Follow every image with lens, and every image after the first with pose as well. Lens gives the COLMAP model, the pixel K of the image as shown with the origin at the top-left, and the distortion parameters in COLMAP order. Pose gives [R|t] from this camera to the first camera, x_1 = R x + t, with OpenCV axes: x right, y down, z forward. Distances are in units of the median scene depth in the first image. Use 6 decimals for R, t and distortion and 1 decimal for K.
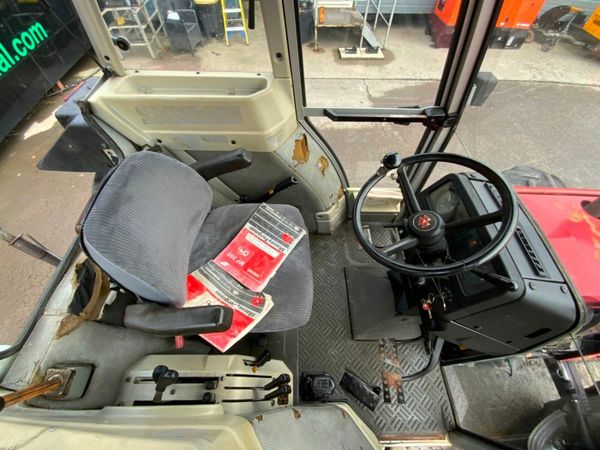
lens RADIAL K [[242.5, 0, 302.3], [0, 242.5, 222.7], [0, 0, 1]] dist [0.021213, -0.019686]
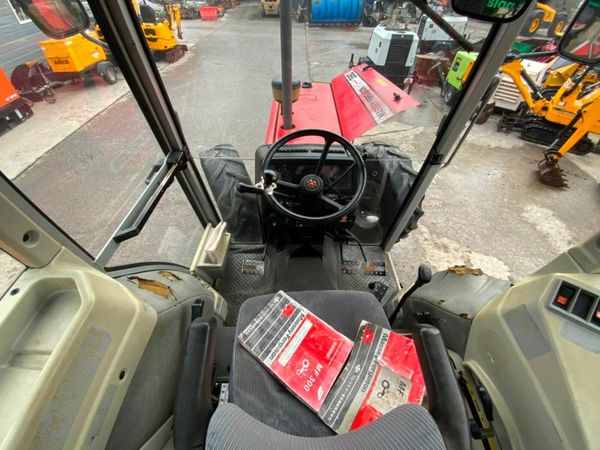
lens RADIAL K [[242.5, 0, 302.3], [0, 242.5, 222.7], [0, 0, 1]] dist [0.021213, -0.019686]
pose [[0.017615, -0.739856, 0.672535, -0.417251], [0.827956, 0.387877, 0.405018, -0.373768], [-0.560516, 0.549695, 0.619401, 0.251989]]
